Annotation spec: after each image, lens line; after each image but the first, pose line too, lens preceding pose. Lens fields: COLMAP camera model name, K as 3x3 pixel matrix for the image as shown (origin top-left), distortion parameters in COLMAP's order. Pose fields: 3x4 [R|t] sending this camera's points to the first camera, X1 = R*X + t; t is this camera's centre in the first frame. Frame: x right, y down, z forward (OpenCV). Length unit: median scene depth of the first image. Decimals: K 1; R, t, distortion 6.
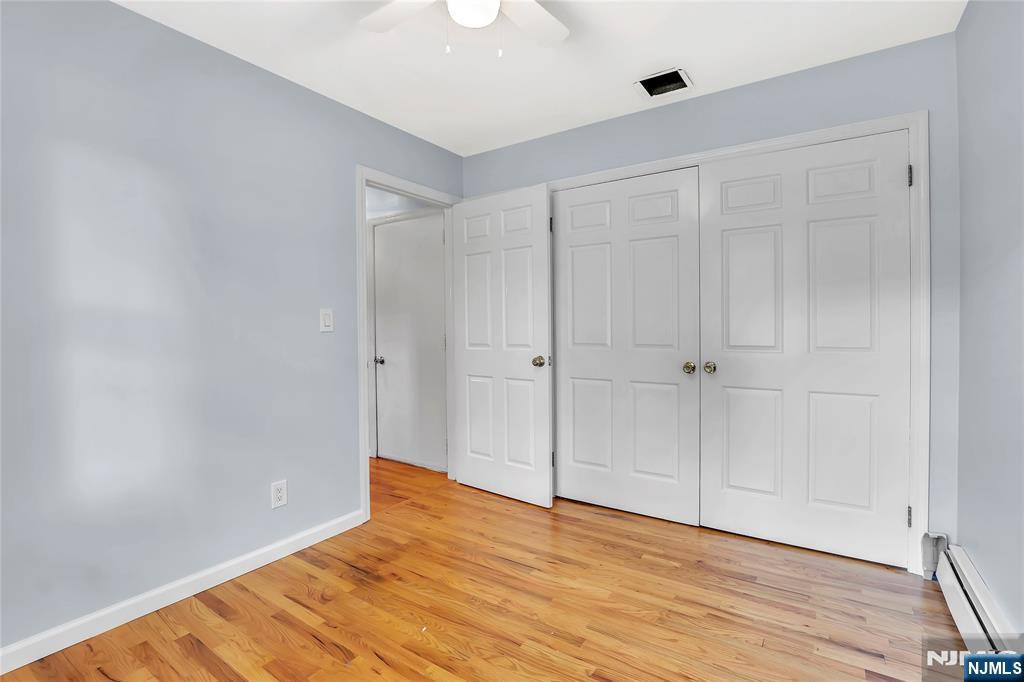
lens RADIAL K [[470.7, 0, 510.7], [0, 470.7, 337.9], [0, 0, 1]] dist [-0.001463, -0.000105]
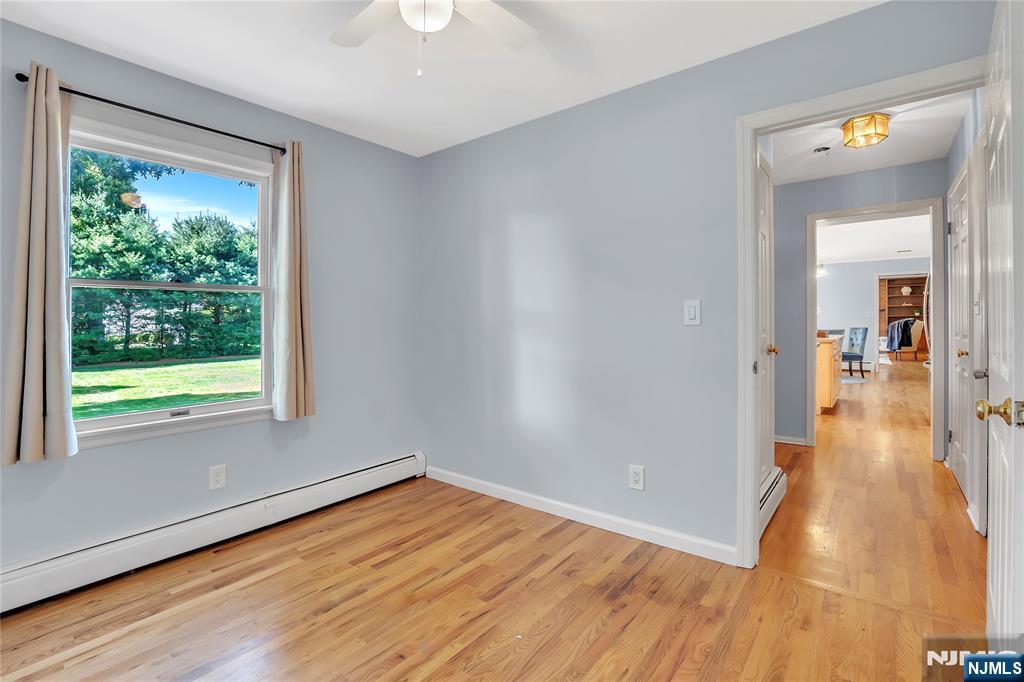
lens RADIAL K [[470.7, 0, 523.2], [0, 470.7, 324.9], [0, 0, 1]] dist [-0.001463, -0.000105]
pose [[-0.058116, 0.006714, -0.998287, 0.632605], [-0.006101, 0.999956, 0.007080, -0.022008], [0.998291, 0.006502, -0.058072, 0.867817]]
